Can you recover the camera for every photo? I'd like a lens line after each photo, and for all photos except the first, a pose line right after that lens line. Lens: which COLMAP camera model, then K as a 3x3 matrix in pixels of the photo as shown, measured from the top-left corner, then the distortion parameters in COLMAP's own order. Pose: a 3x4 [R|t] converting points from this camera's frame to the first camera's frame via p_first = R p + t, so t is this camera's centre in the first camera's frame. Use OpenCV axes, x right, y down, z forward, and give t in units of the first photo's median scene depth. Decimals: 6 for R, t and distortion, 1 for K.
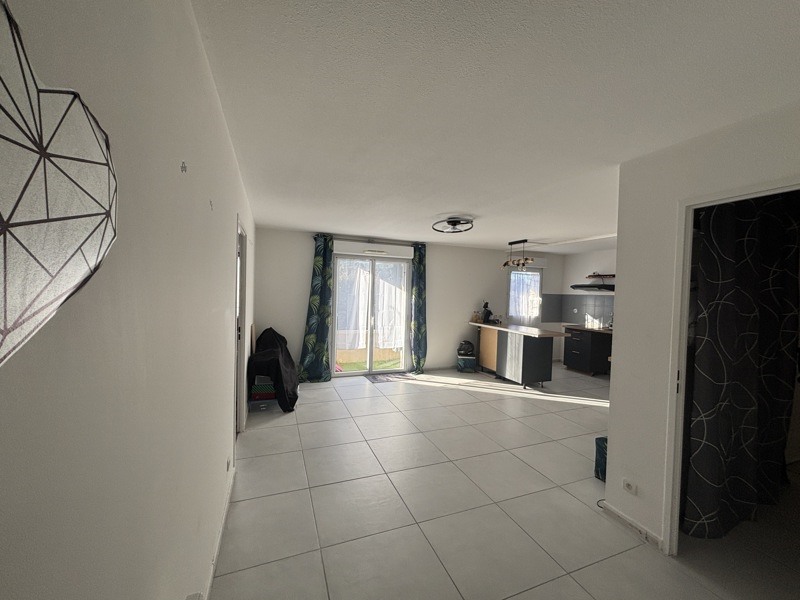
lens RADIAL K [[327.0, 0, 398.6], [0, 327.0, 296.8], [0, 0, 1]] dist [-0.004972, -0.000688]
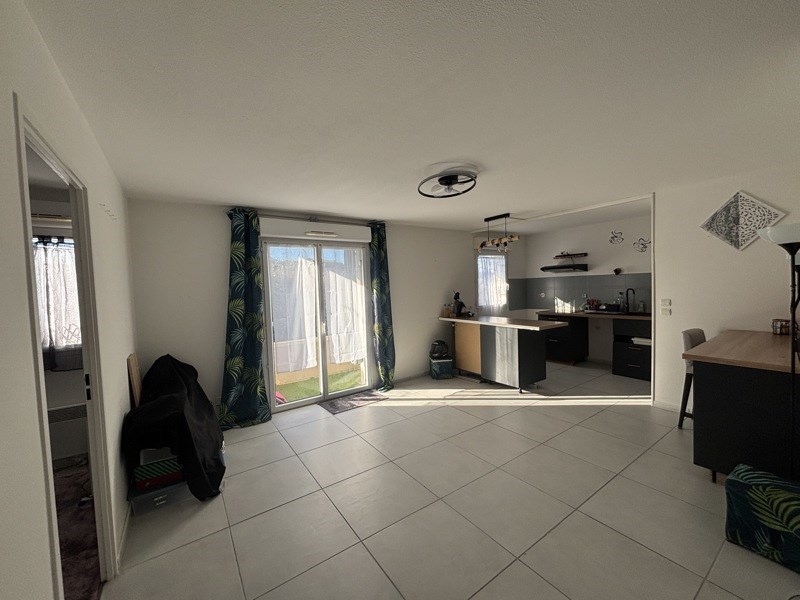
lens RADIAL K [[327.0, 0, 399.8], [0, 327.0, 299.0], [0, 0, 1]] dist [-0.004972, -0.000688]
pose [[0.969860, -0.073321, 0.232368, -0.080292], [0.068082, 0.997213, 0.030501, -0.002681], [-0.233957, -0.013761, 0.972150, 0.247273]]
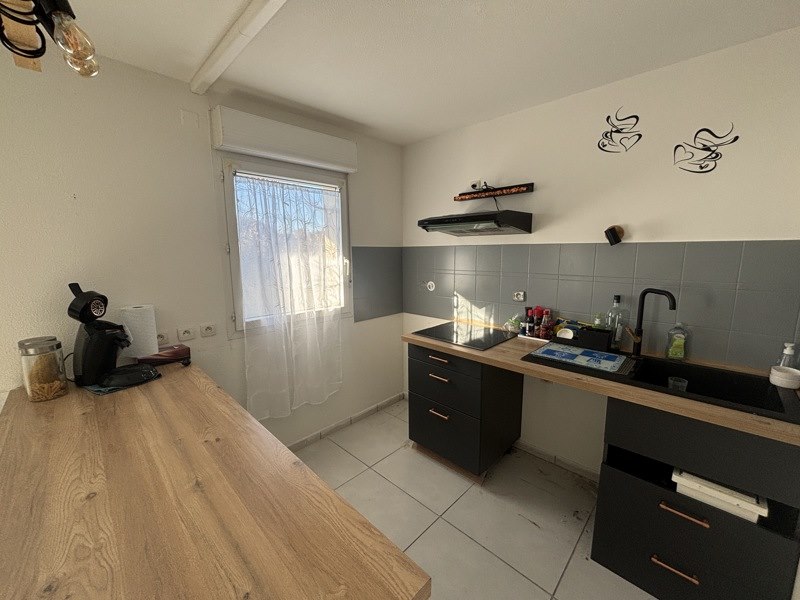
lens RADIAL K [[327.0, 0, 397.1], [0, 327.0, 297.9], [0, 0, 1]] dist [-0.004972, -0.000688]
pose [[0.913688, -0.092789, 0.395682, 0.425731], [0.039035, 0.989123, 0.141816, -0.002958], [-0.404537, -0.114130, 0.907372, 0.806447]]
